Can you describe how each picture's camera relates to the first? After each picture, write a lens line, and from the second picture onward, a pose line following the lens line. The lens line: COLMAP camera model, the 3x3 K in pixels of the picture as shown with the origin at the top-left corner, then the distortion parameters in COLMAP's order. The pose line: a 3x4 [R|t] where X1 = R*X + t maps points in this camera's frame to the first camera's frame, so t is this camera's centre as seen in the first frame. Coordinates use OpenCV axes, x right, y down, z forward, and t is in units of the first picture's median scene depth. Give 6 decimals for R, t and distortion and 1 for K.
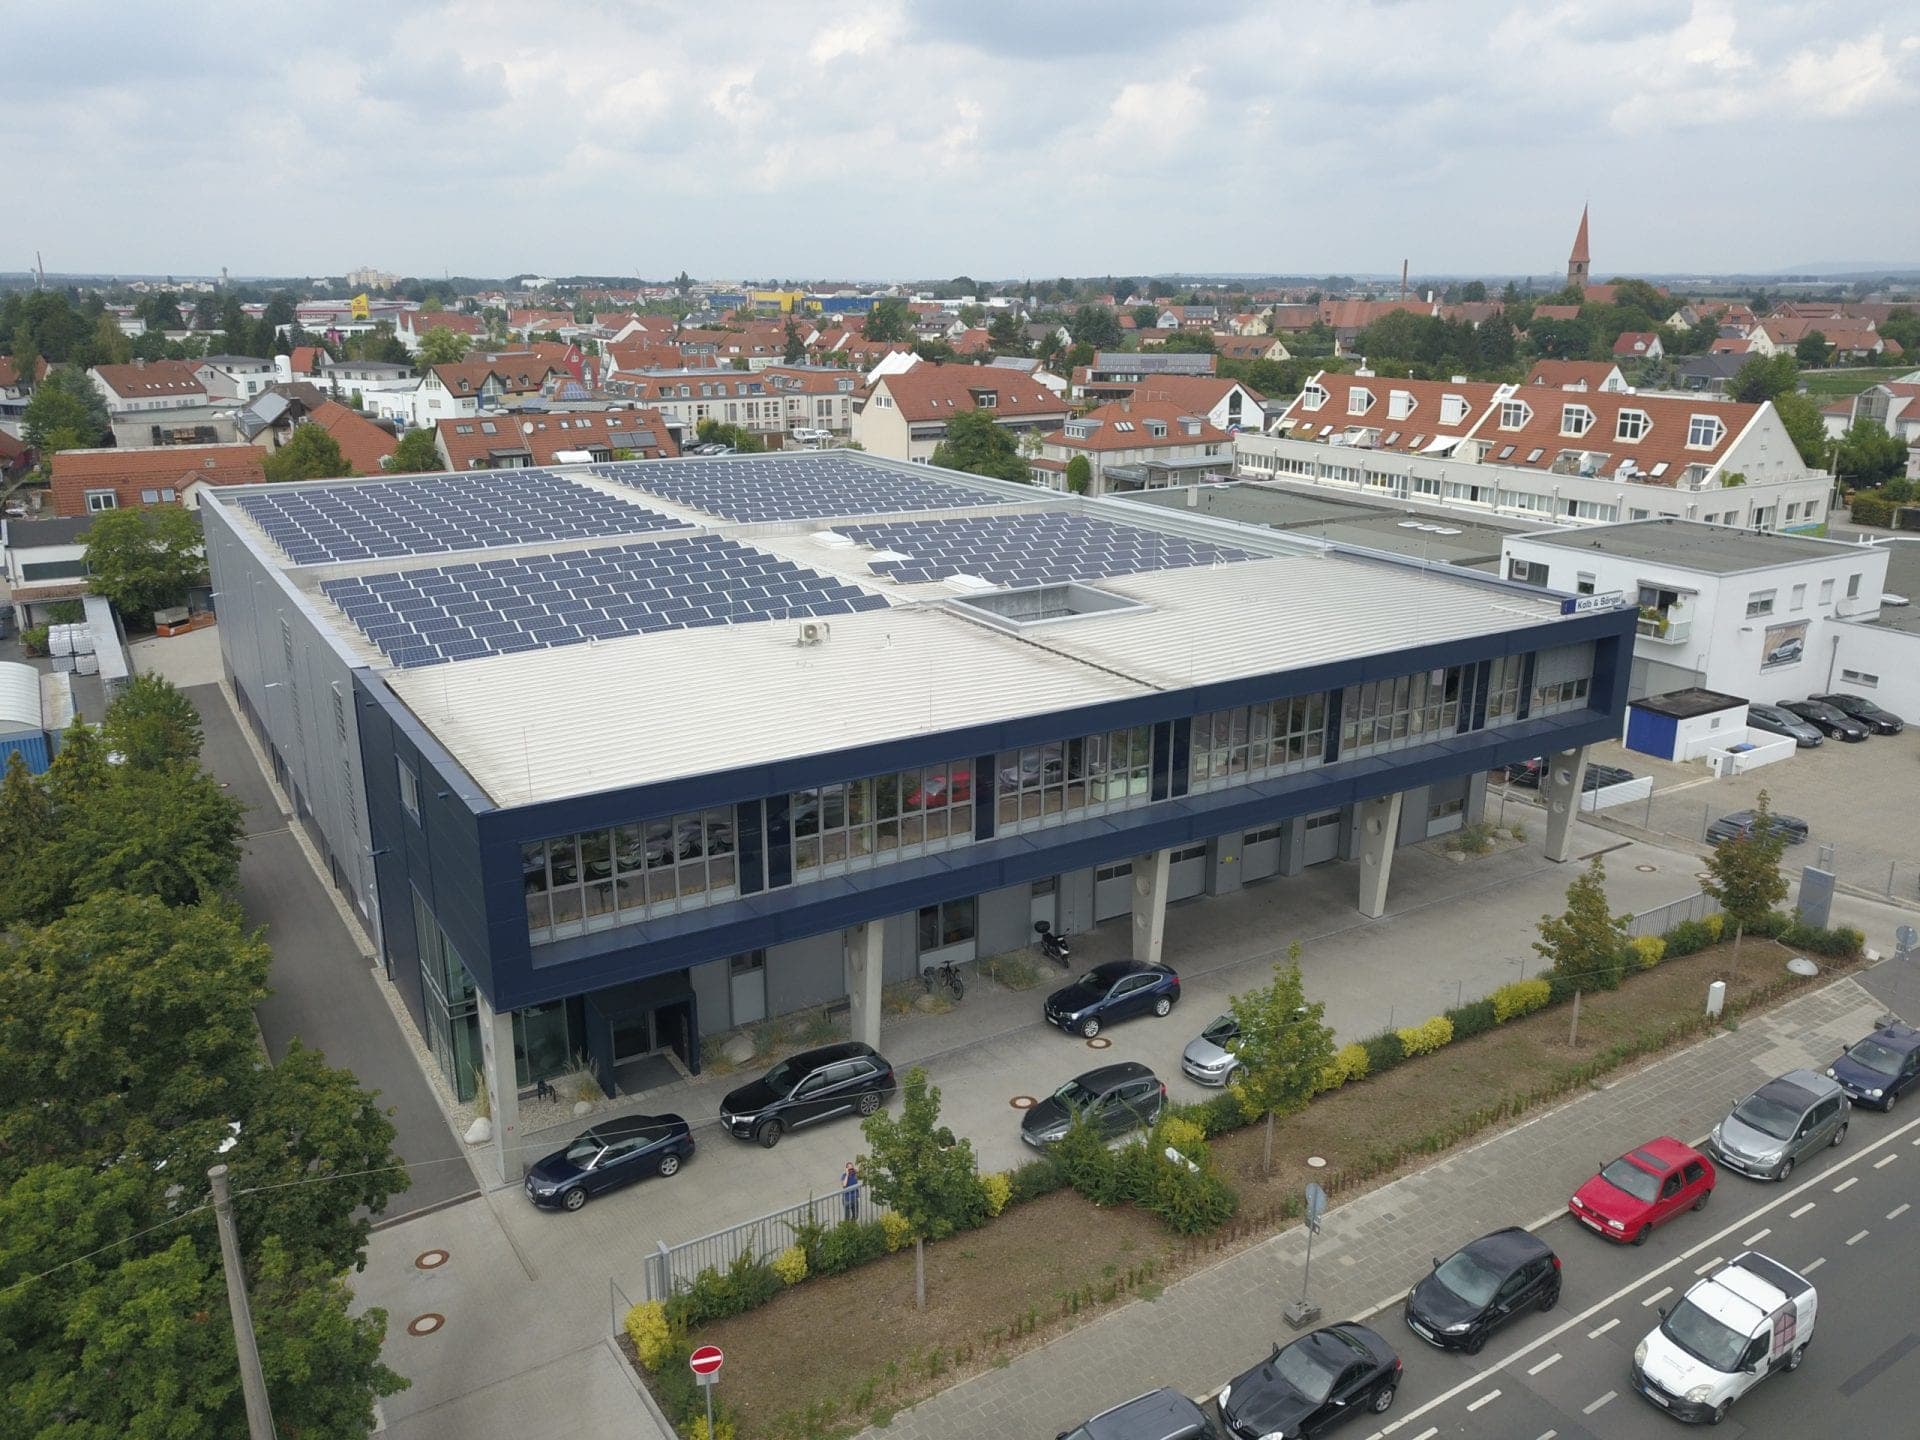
lens RADIAL K [[1455.7, 0, 958.4], [0, 1455.7, 721.4], [0, 0, 1]] dist [0.014448, 0.002036]
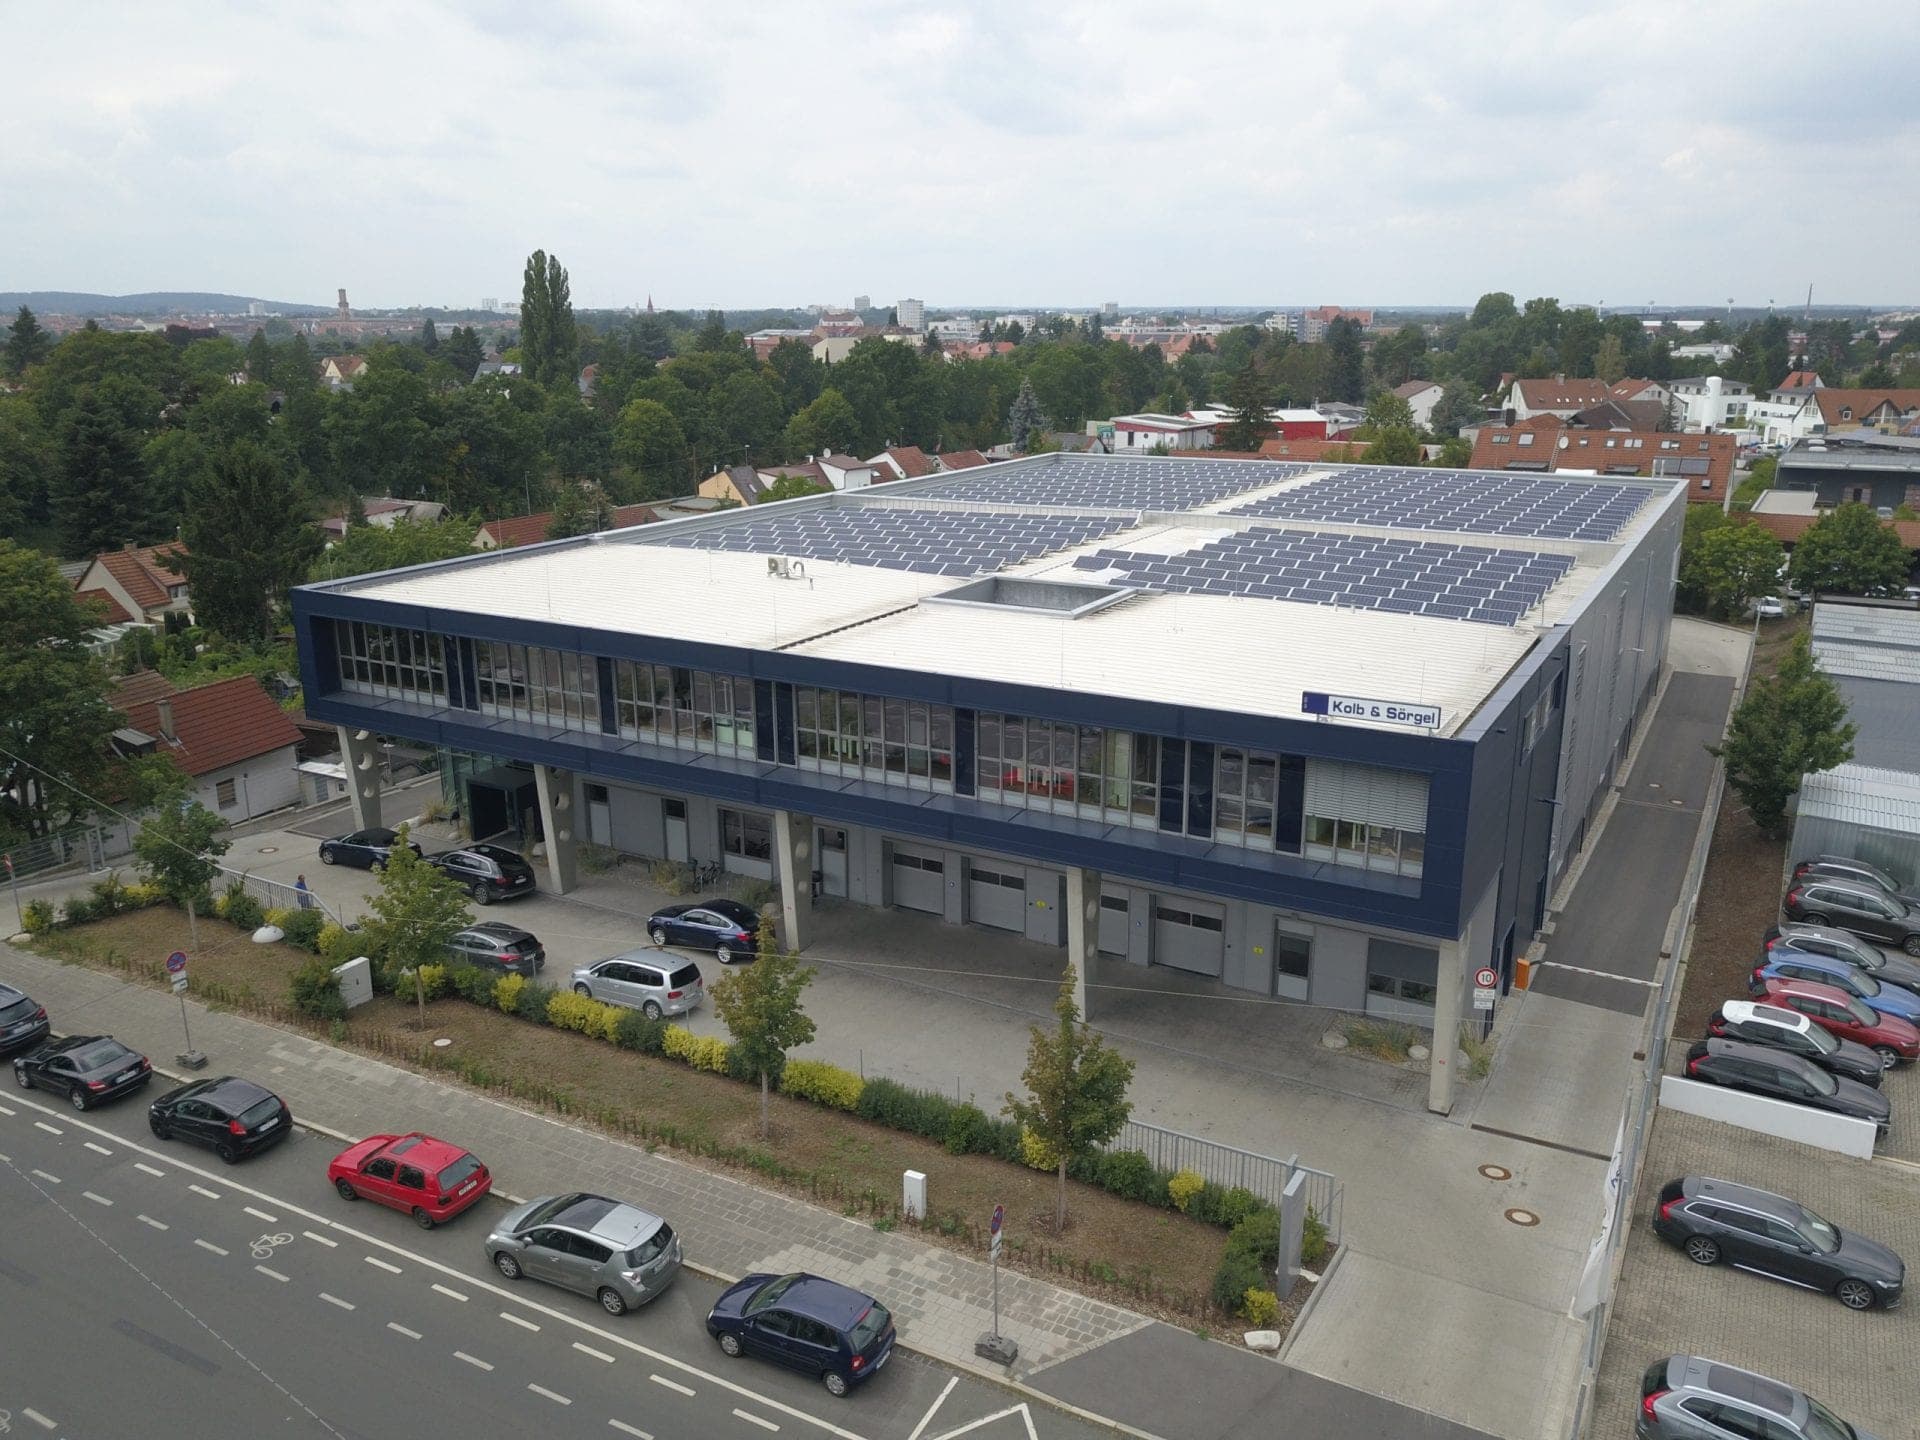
lens RADIAL K [[1455.7, 0, 964.4], [0, 1455.7, 721.0], [0, 0, 1]] dist [0.014448, 0.002036]
pose [[0.483712, 0.227776, -0.845069, 1.049183], [-0.245161, 0.962150, 0.119005, -0.126544], [0.840190, 0.149614, 0.521245, 0.577352]]
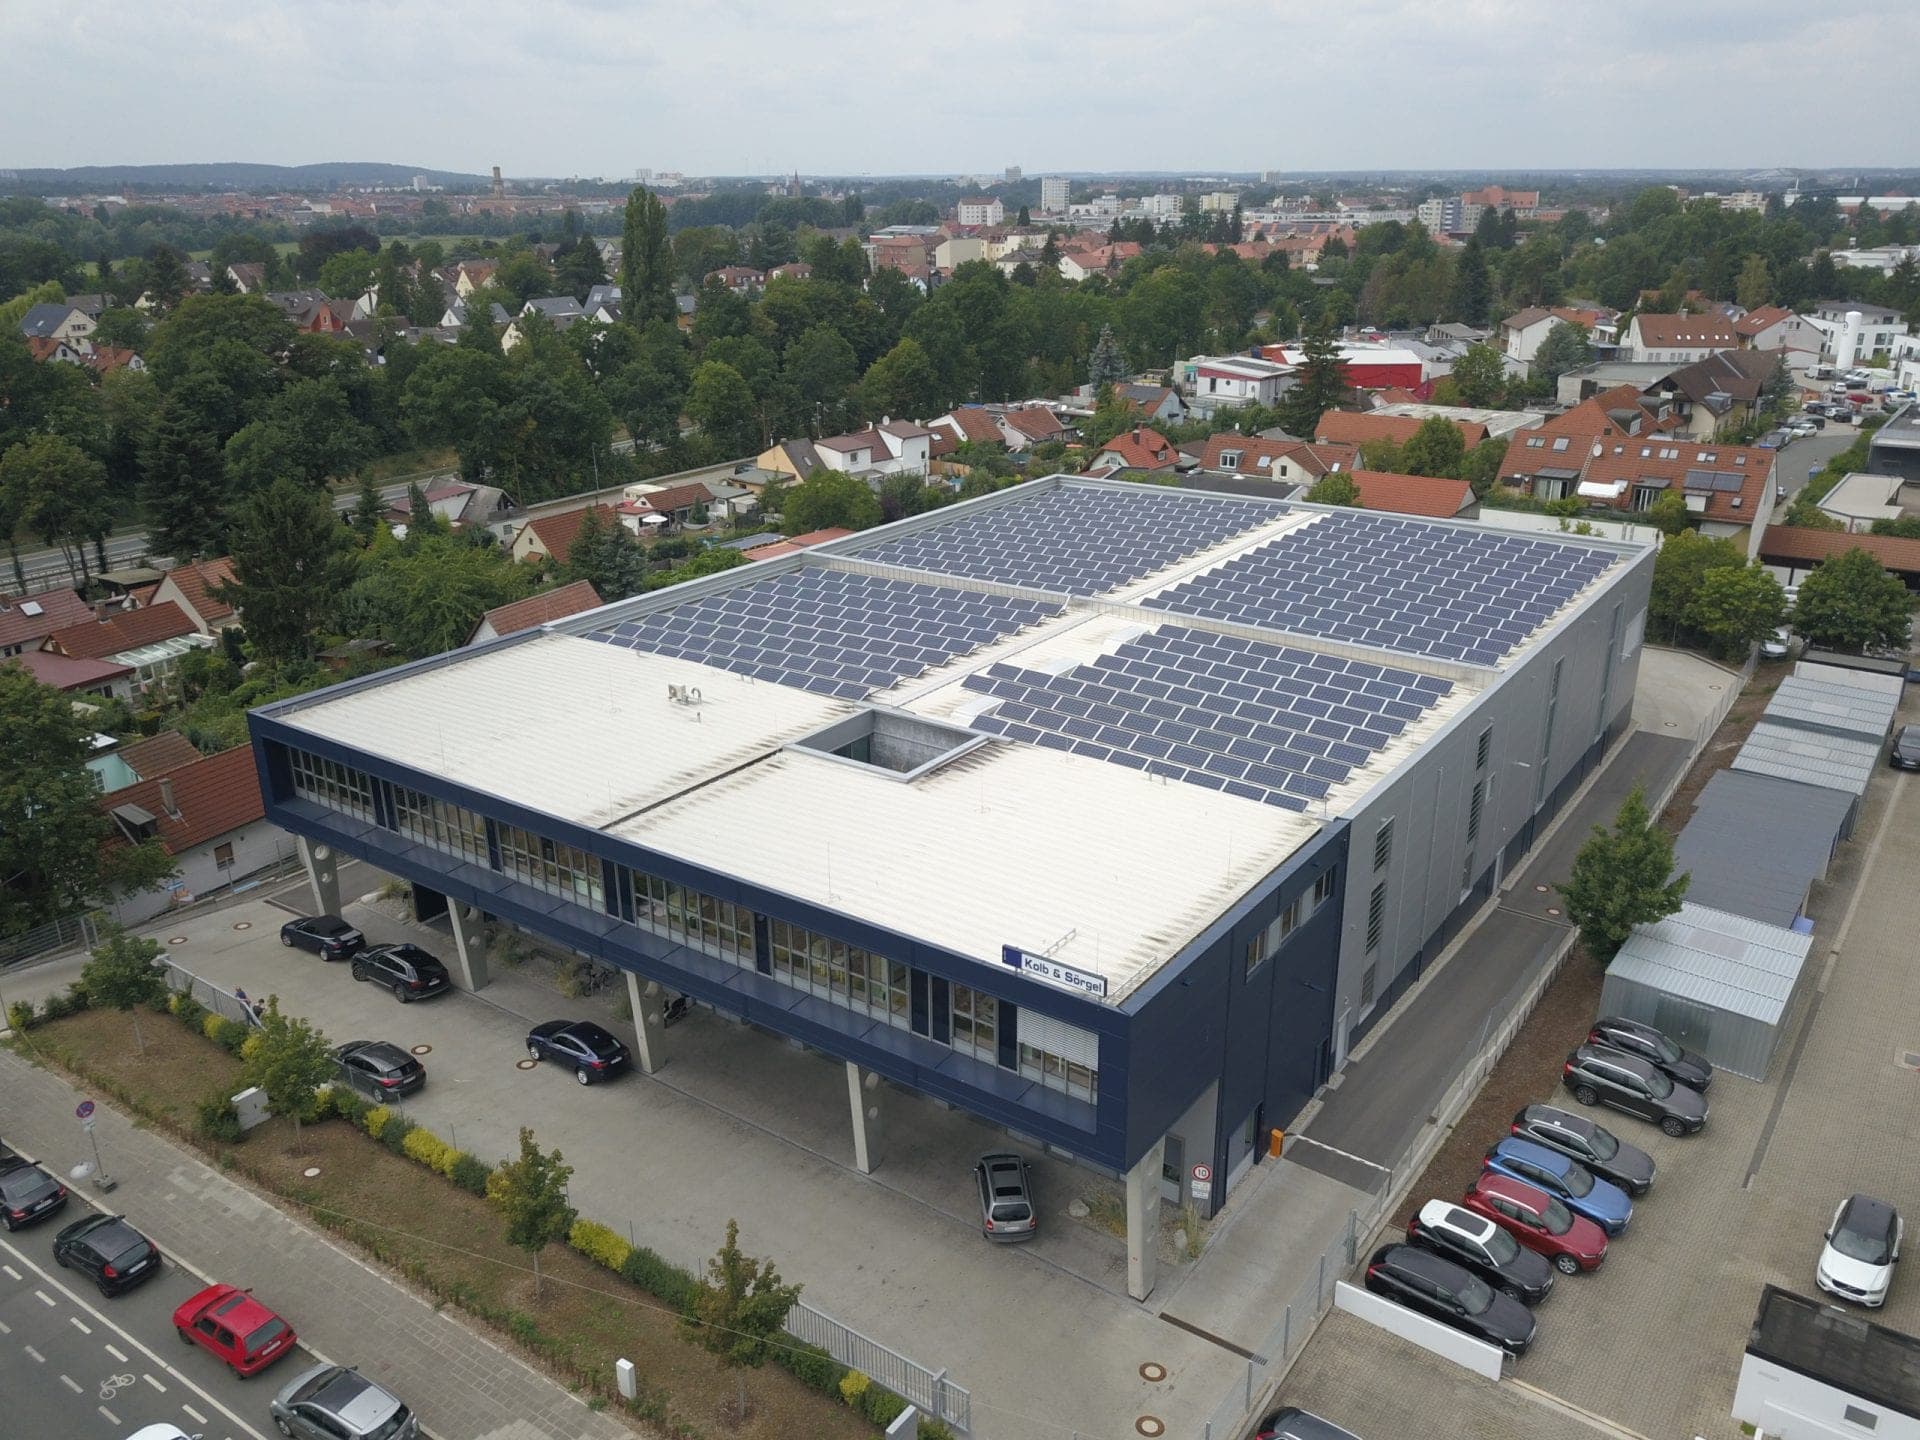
lens RADIAL K [[1455.7, 0, 962.5], [0, 1455.7, 722.2], [0, 0, 1]] dist [0.014448, 0.002036]
pose [[0.391895, 0.310127, -0.866164, 1.185005], [-0.252788, 0.941534, 0.222740, -0.412338], [0.884600, 0.131665, 0.447378, 0.703028]]
